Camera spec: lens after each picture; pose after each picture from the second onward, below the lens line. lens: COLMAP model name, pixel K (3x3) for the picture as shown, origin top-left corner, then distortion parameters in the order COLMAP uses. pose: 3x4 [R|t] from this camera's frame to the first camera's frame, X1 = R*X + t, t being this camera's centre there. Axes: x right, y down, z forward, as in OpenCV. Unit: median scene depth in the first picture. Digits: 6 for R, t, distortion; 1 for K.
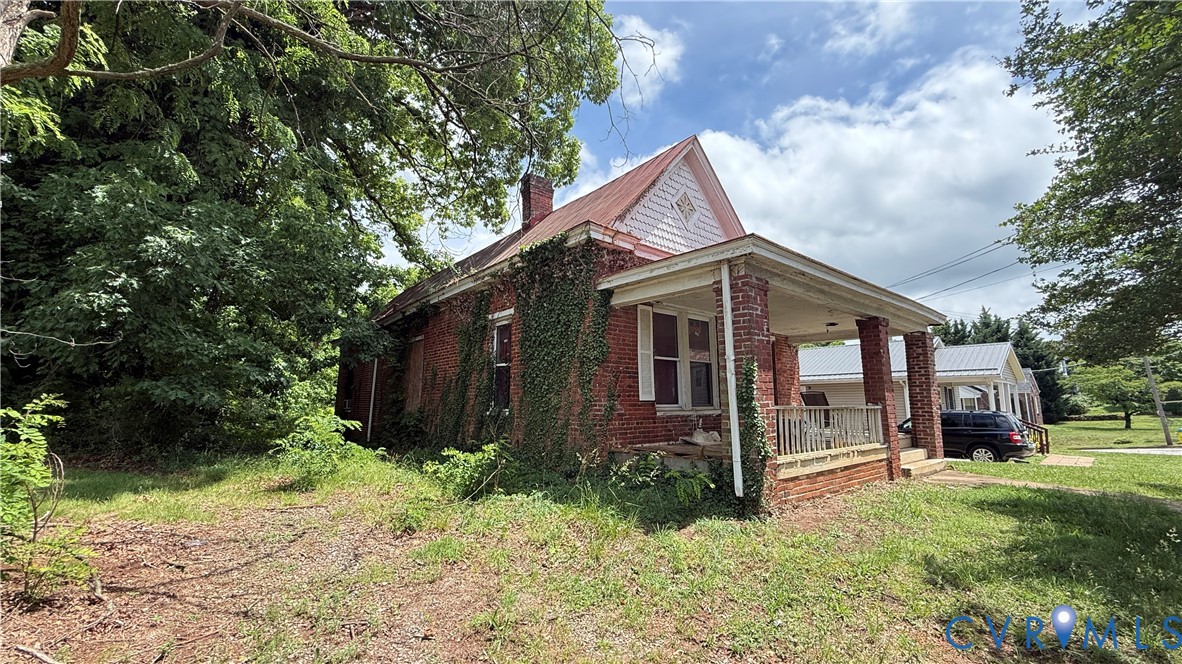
lens RADIAL K [[469.4, 0, 588.2], [0, 469.4, 332.7], [0, 0, 1]] dist [-0.001954, 0.000199]
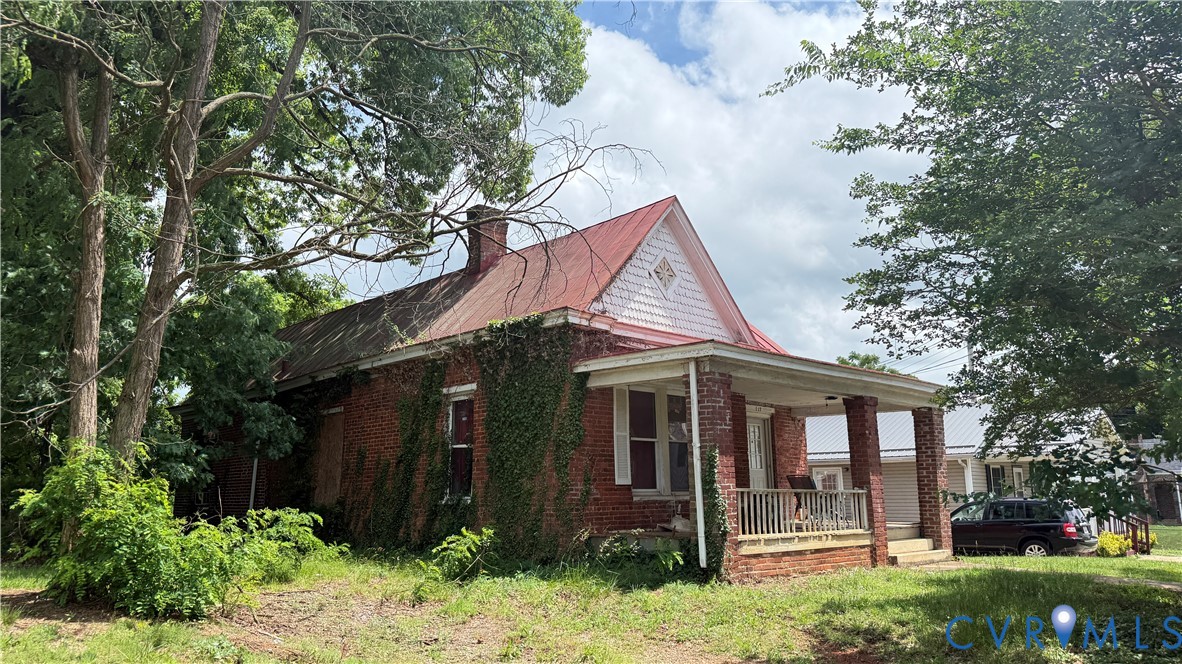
lens RADIAL K [[815.4, 0, 591.5], [0, 815.4, 338.2], [0, 0, 1]] dist [0.150556, -0.246054]
pose [[0.996119, 0.006519, 0.087776, -0.090247], [-0.002956, 0.999169, -0.040661, -0.088530], [-0.087968, 0.040244, 0.995310, -0.689408]]
